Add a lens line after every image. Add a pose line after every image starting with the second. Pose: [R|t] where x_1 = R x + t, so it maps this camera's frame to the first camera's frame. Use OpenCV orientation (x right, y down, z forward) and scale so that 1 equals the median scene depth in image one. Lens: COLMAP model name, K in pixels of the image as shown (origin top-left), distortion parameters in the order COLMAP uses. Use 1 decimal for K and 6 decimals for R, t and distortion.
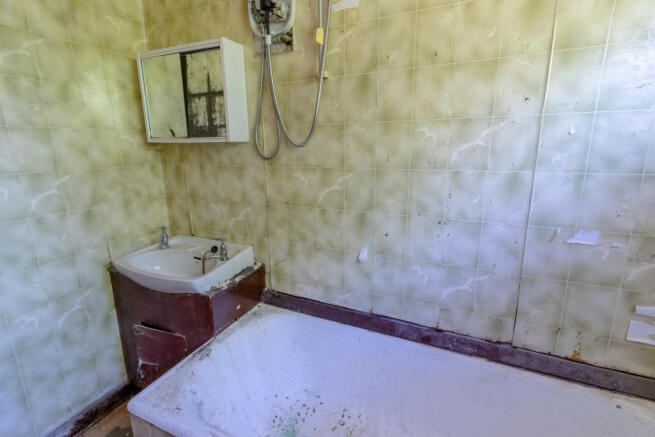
lens RADIAL K [[307.3, 0, 327.5], [0, 307.3, 218.5], [0, 0, 1]] dist [0.002994, 0.000712]
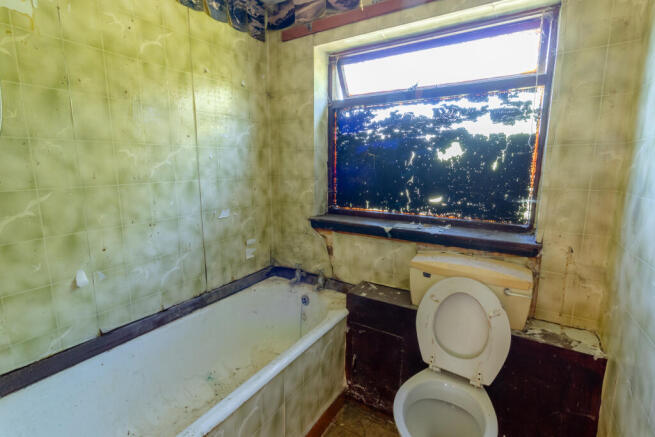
lens RADIAL K [[307.3, 0, 327.5], [0, 307.3, 218.5], [0, 0, 1]] dist [0.002994, 0.000712]
pose [[0.122179, -0.174944, 0.976968, -0.771476], [0.213481, 0.965935, 0.146271, -0.041927], [-0.969277, 0.190693, 0.155364, 0.103200]]
